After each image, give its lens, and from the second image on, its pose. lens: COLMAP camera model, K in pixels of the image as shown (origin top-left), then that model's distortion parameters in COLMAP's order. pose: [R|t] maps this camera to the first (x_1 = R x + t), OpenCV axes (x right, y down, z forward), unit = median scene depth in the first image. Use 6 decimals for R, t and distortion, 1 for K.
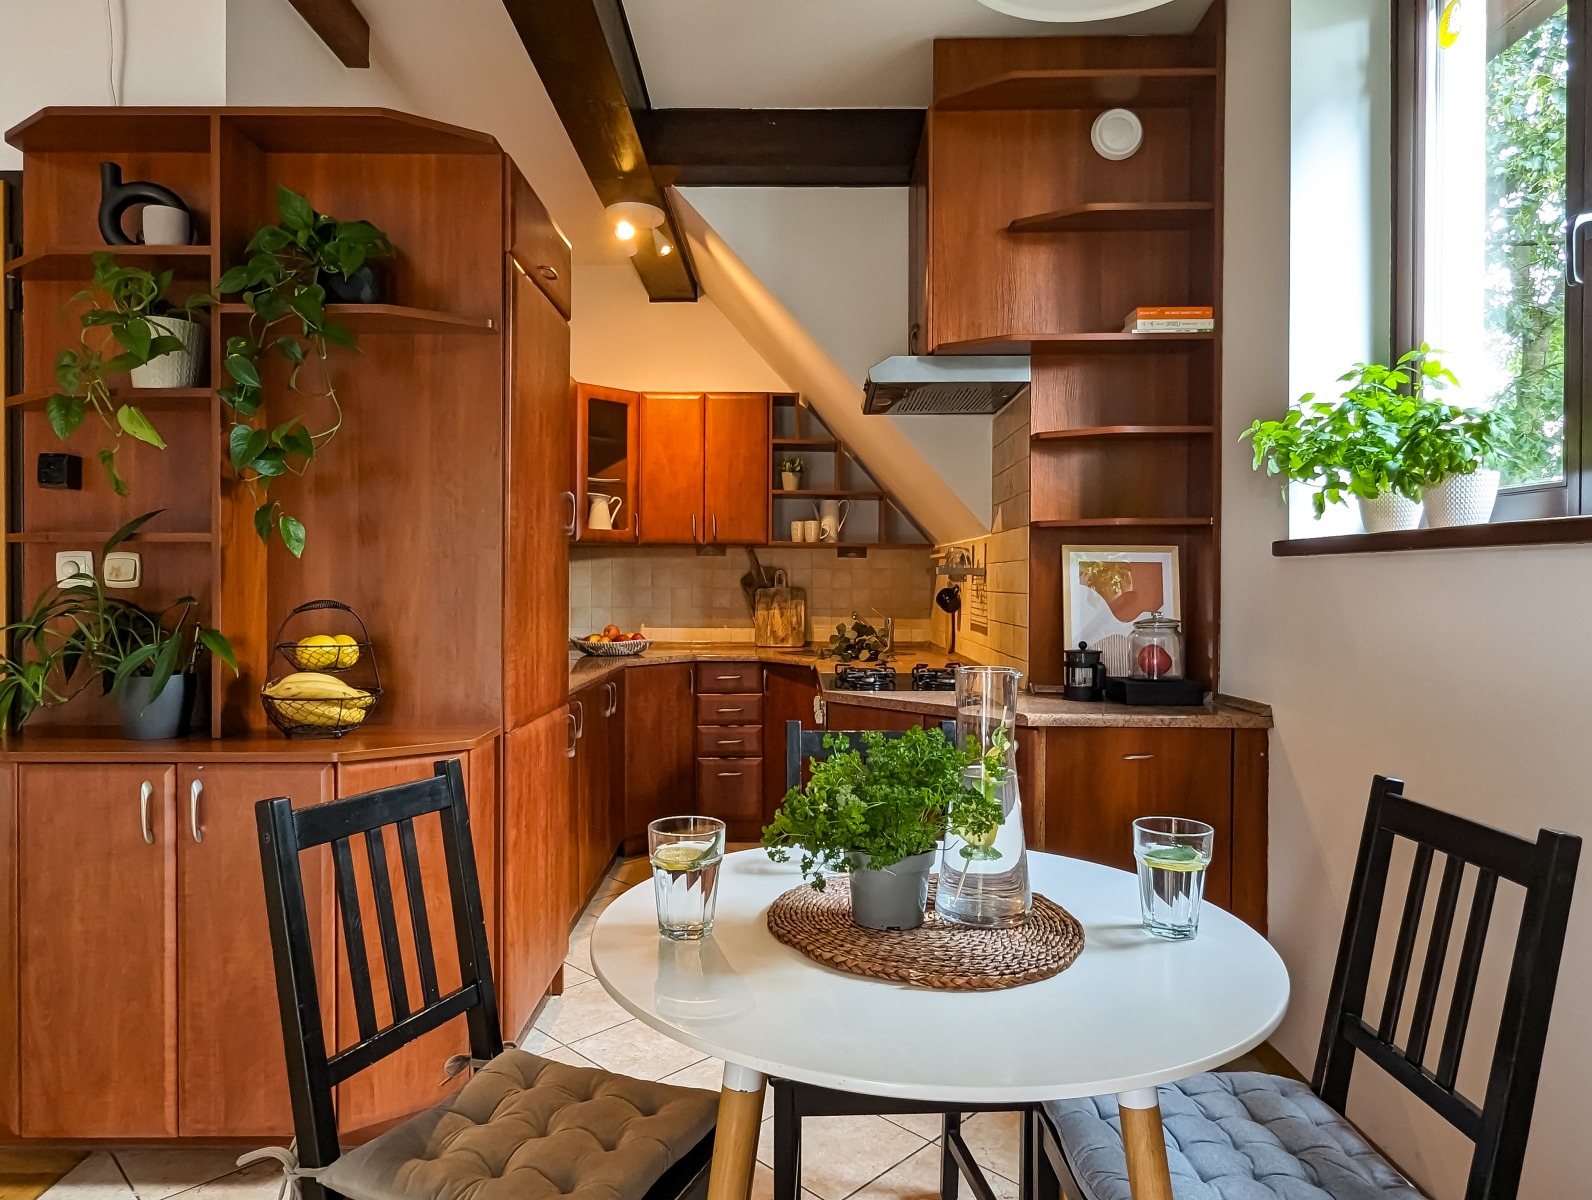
lens RADIAL K [[992.3, 0, 812.6], [0, 992.3, 592.7], [0, 0, 1]] dist [0.001367, -0.000022]
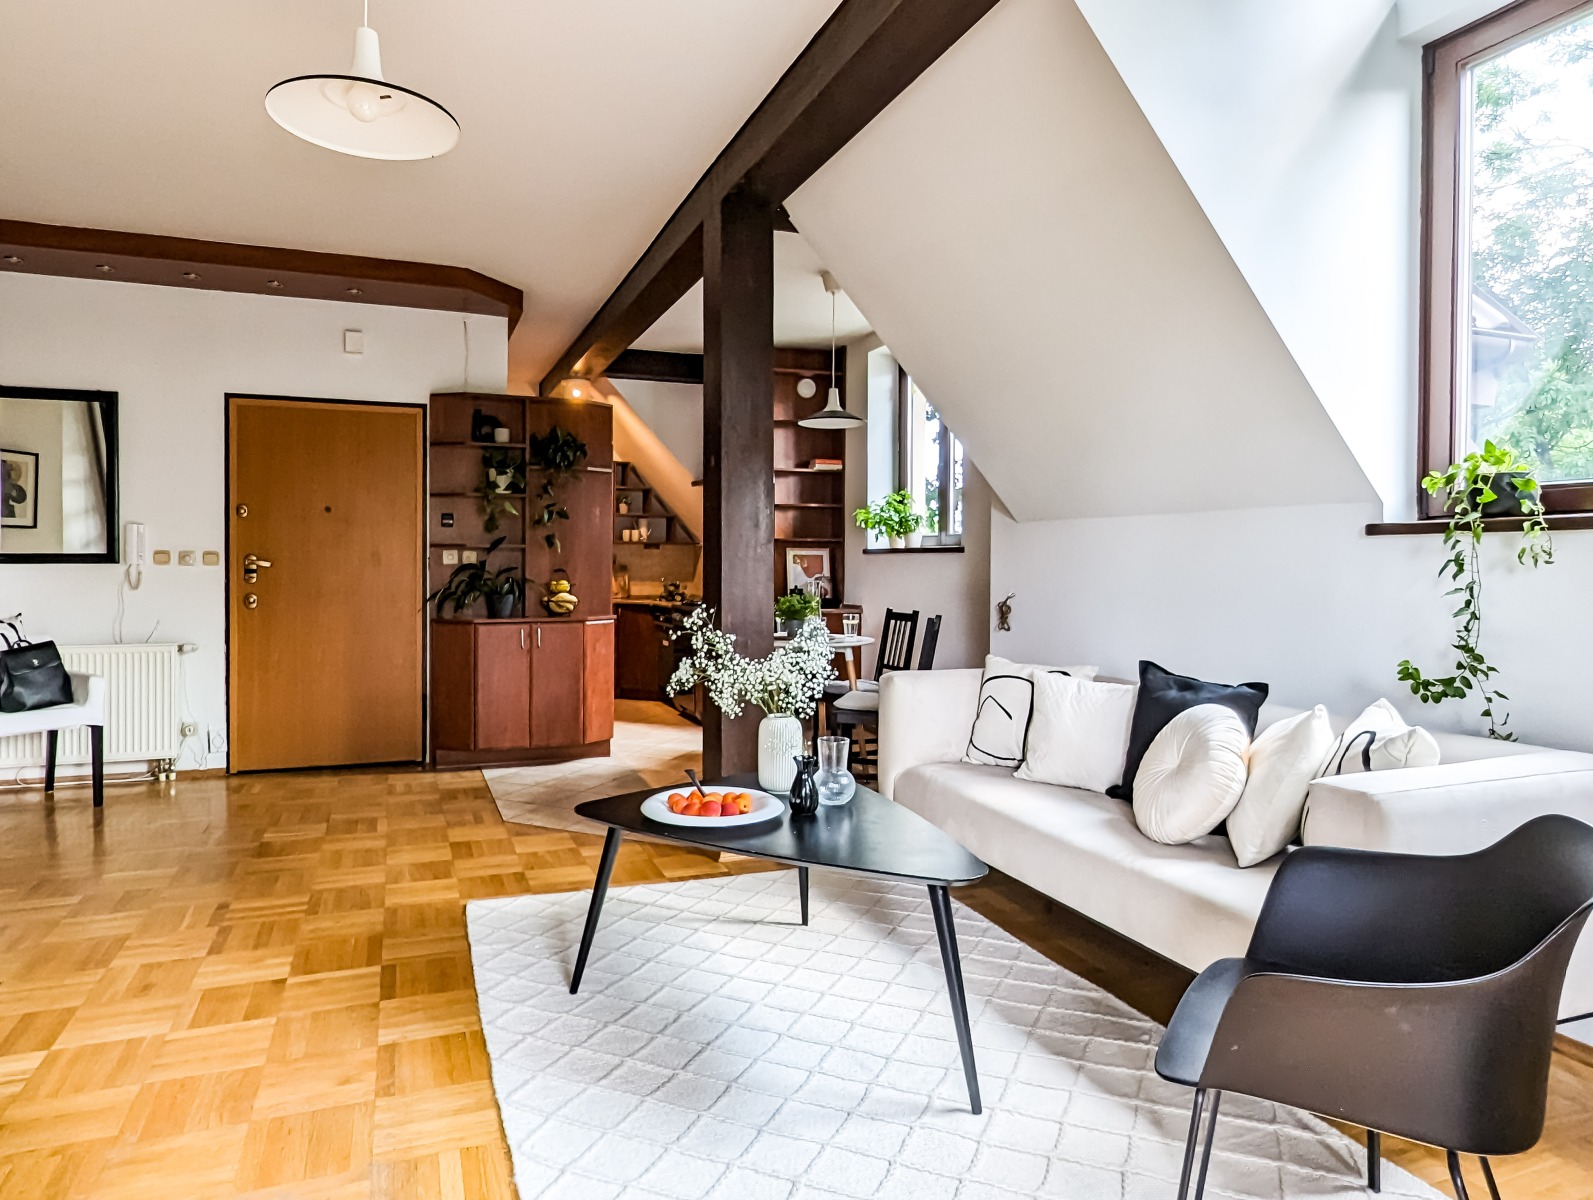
lens RADIAL K [[993.0, 0, 789.0], [0, 993.0, 577.3], [0, 0, 1]] dist [0.001367, -0.000022]
pose [[0.930389, -0.003134, 0.366559, -0.841795], [0.001839, 0.999991, 0.003883, 0.020509], [-0.366568, -0.002939, 0.930387, -1.704700]]
